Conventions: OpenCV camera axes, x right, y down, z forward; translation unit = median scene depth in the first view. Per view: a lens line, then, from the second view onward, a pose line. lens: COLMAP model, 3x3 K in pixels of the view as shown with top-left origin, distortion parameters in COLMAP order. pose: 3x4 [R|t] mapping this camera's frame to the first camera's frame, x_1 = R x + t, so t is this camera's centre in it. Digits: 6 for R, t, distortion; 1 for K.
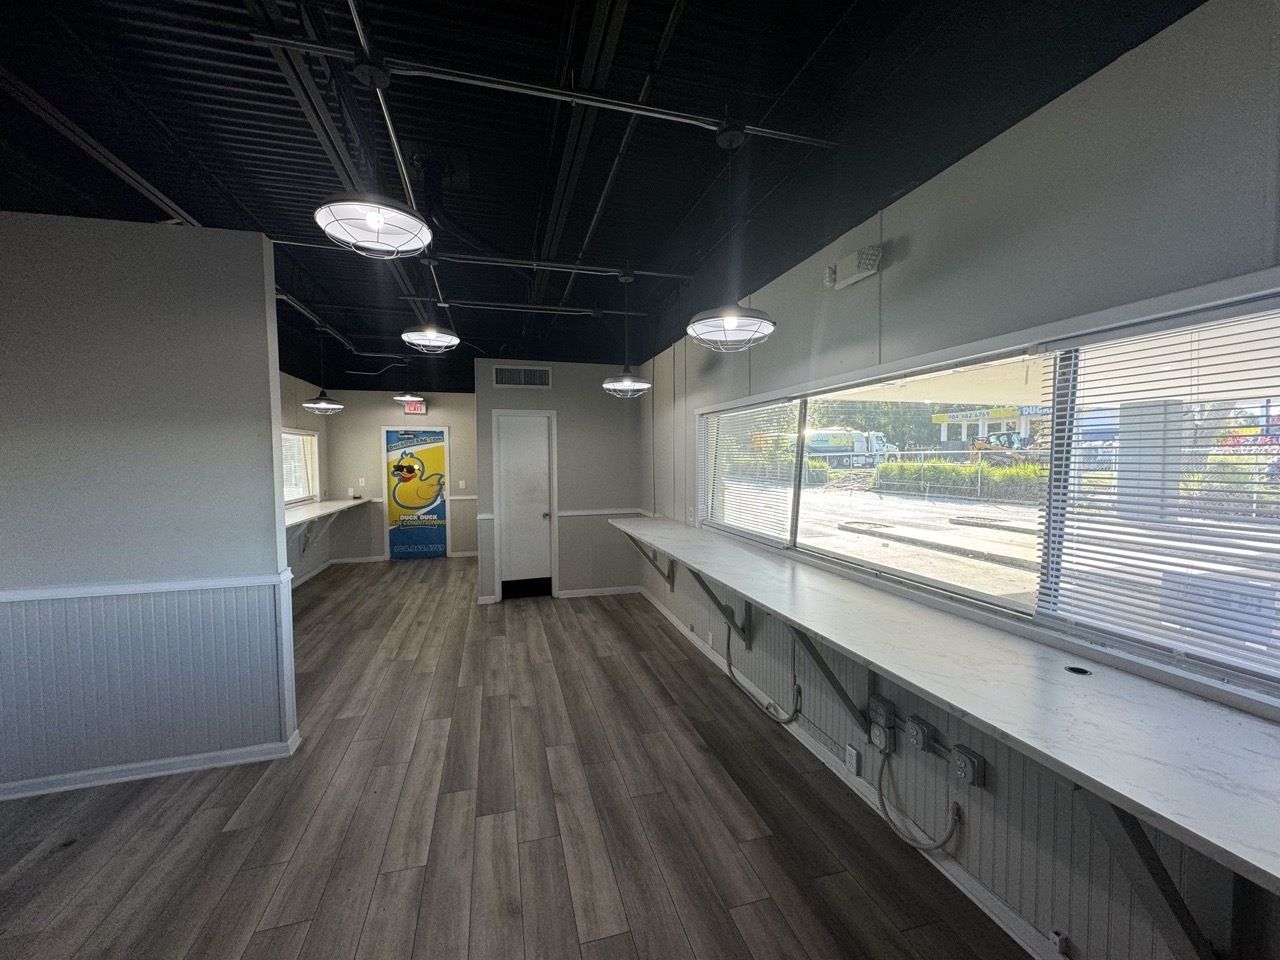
lens RADIAL K [[514.1, 0, 640.0], [0, 514.1, 480.0], [0, 0, 1]] dist [-0.000308, -0.000017]
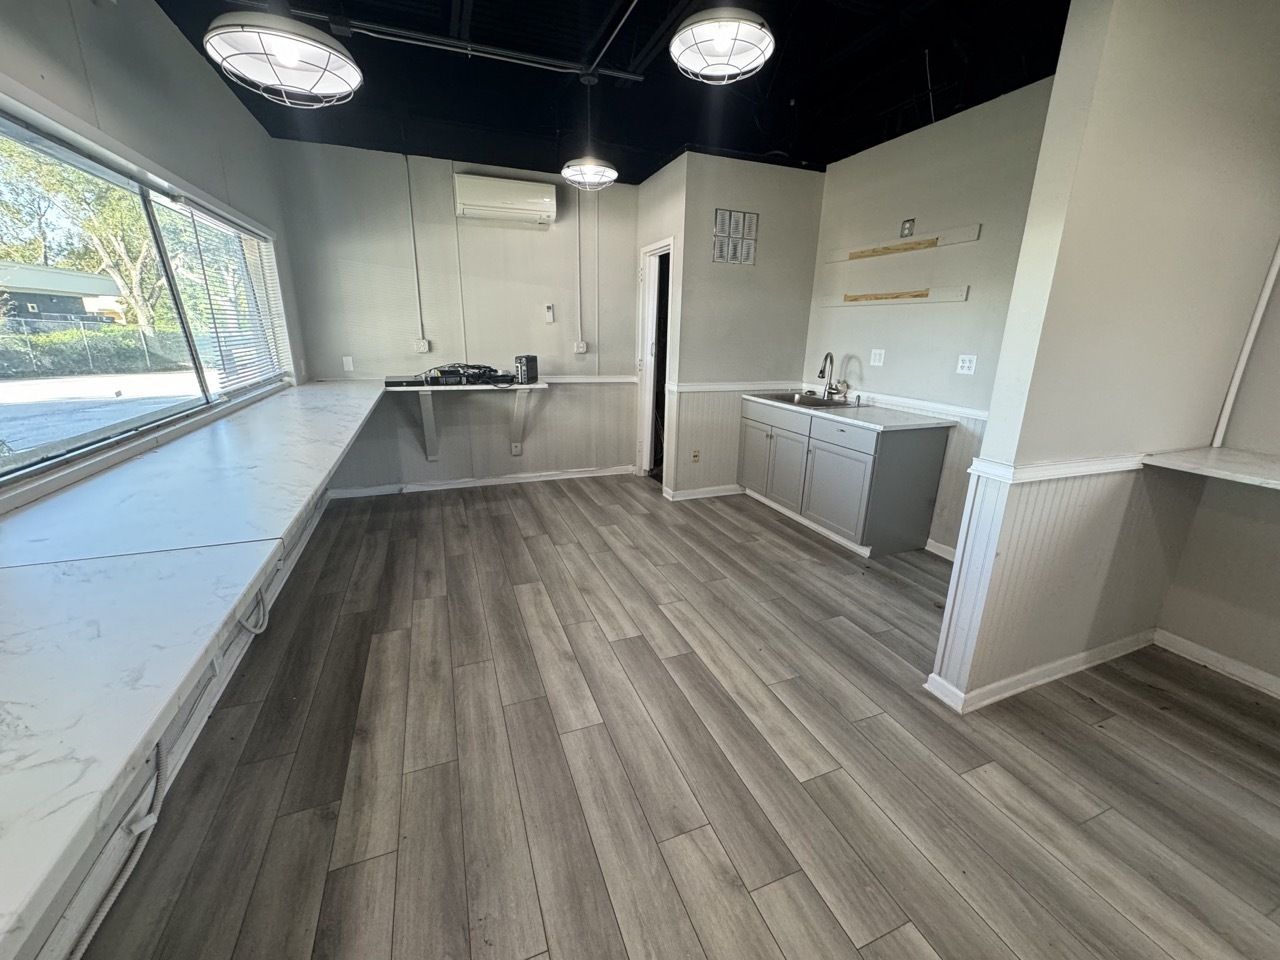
lens RADIAL K [[514.1, 0, 640.0], [0, 514.1, 480.0], [0, 0, 1]] dist [-0.000308, -0.000017]
pose [[-0.995057, 0.015901, -0.098029, -0.197855], [-0.016851, 0.945750, 0.324457, -0.009521], [0.097870, 0.324505, -0.940807, 1.800571]]
